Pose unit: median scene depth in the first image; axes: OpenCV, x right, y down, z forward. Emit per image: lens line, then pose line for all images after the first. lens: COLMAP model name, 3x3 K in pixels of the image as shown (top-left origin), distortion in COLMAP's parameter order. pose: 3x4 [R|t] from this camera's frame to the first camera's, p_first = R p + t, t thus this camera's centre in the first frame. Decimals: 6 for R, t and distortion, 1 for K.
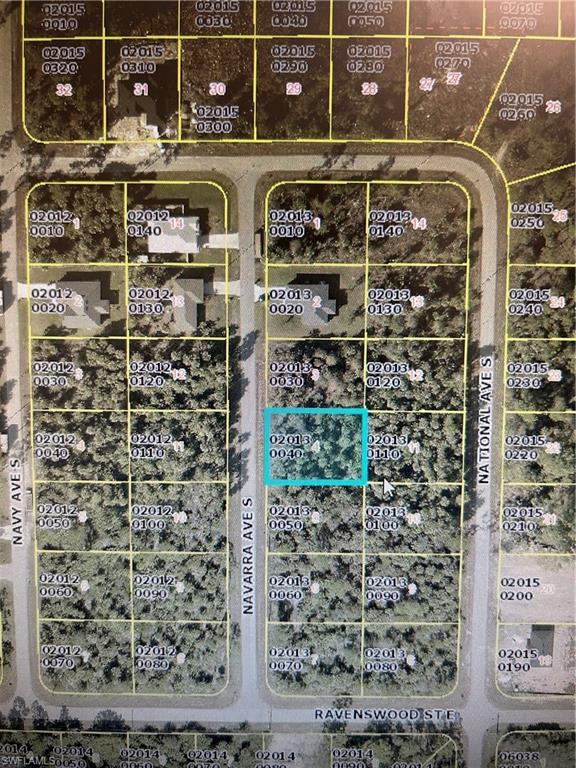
lens RADIAL K [[580.6, 0, 287.2], [0, 580.6, 381.5], [0, 0, 1]] dist [-0.003427, -0.013675]
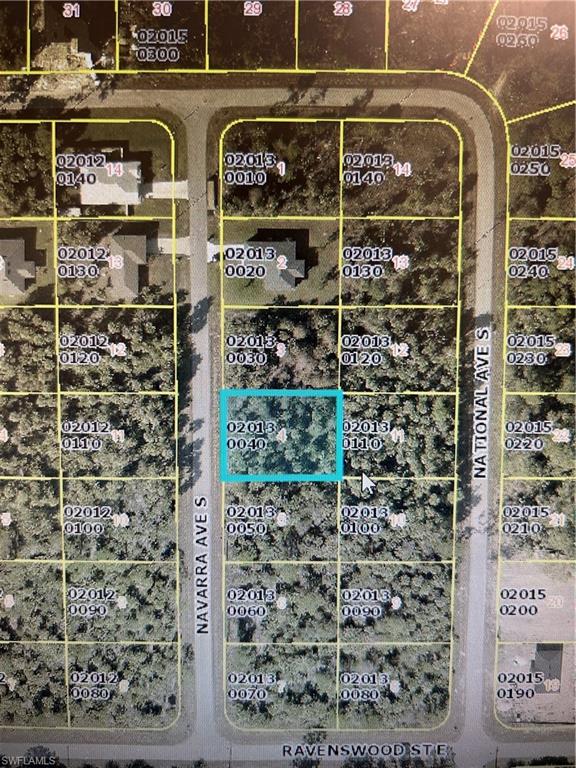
lens RADIAL K [[580.6, 0, 284.7], [0, 580.6, 389.1], [0, 0, 1]] dist [-0.003427, -0.013675]
pose [[0.998295, -0.008115, 0.057801, 0.005530], [0.004677, 0.998225, 0.059370, -0.004643], [-0.058180, -0.058999, 0.996561, 0.161536]]
